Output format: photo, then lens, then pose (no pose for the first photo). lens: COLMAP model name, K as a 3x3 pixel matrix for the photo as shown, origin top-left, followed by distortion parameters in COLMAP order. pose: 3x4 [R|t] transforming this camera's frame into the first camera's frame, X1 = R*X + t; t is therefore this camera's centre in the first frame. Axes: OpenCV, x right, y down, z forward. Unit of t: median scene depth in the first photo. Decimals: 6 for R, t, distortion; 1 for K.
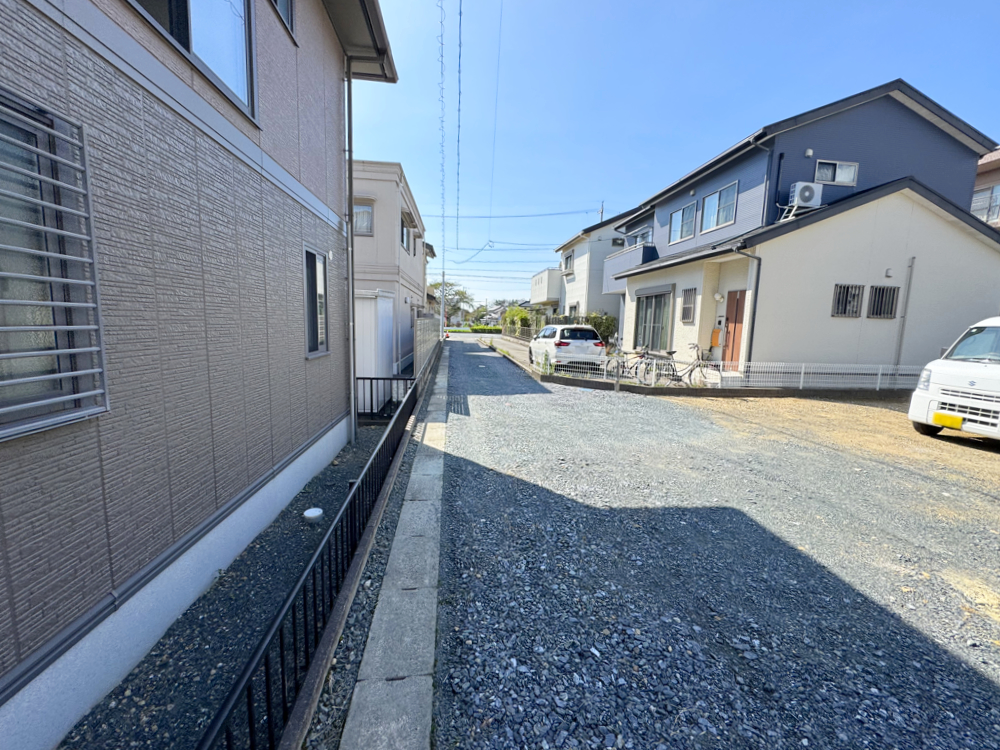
lens RADIAL K [[411.7, 0, 491.8], [0, 411.7, 376.0], [0, 0, 1]] dist [0.006055, -0.002049]
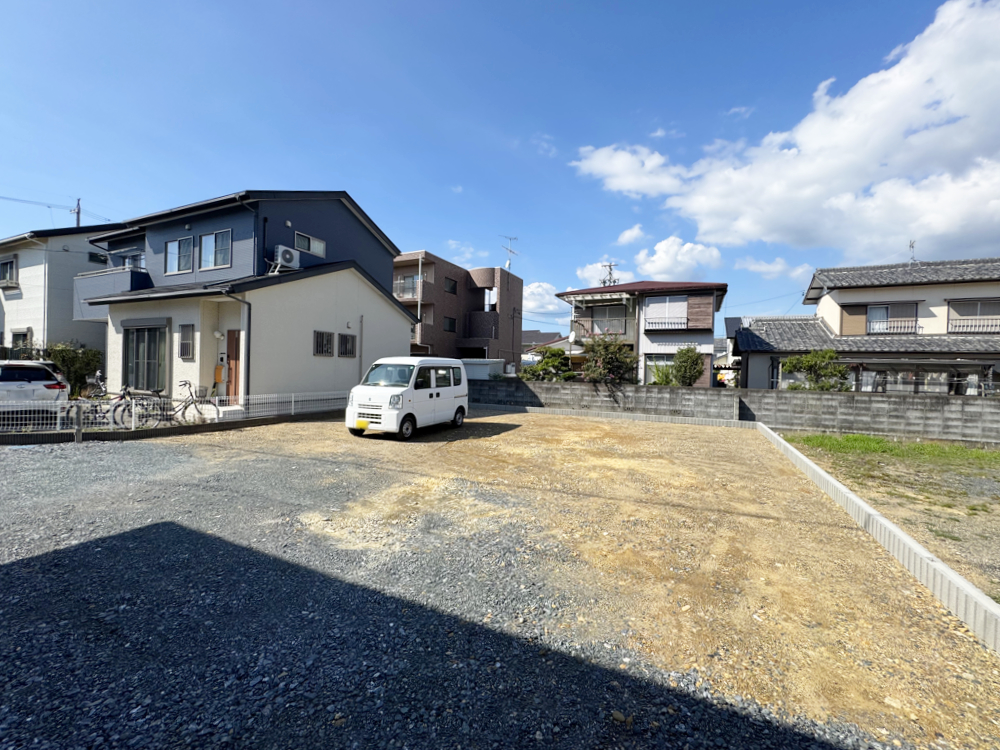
lens RADIAL K [[411.7, 0, 500.3], [0, 411.7, 371.6], [0, 0, 1]] dist [0.006055, -0.002049]
pose [[0.511030, -0.019318, 0.859346, 0.022269], [0.101363, 0.994126, -0.037931, 0.011605], [-0.853565, 0.106490, 0.509987, -0.125749]]
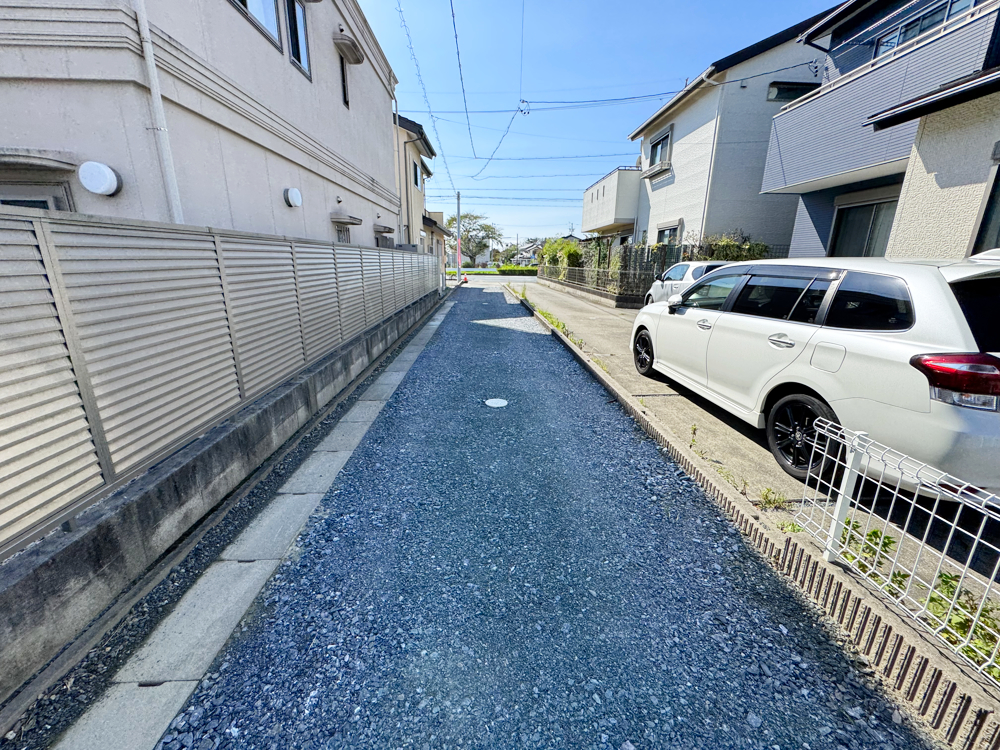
lens RADIAL K [[411.7, 0, 491.3], [0, 411.7, 355.2], [0, 0, 1]] dist [0.006055, -0.002049]
pose [[0.997081, 0.001924, -0.076322, -0.007220], [0.005074, 0.995803, 0.091380, -0.119565], [0.076177, -0.091501, 0.992887, 0.984452]]
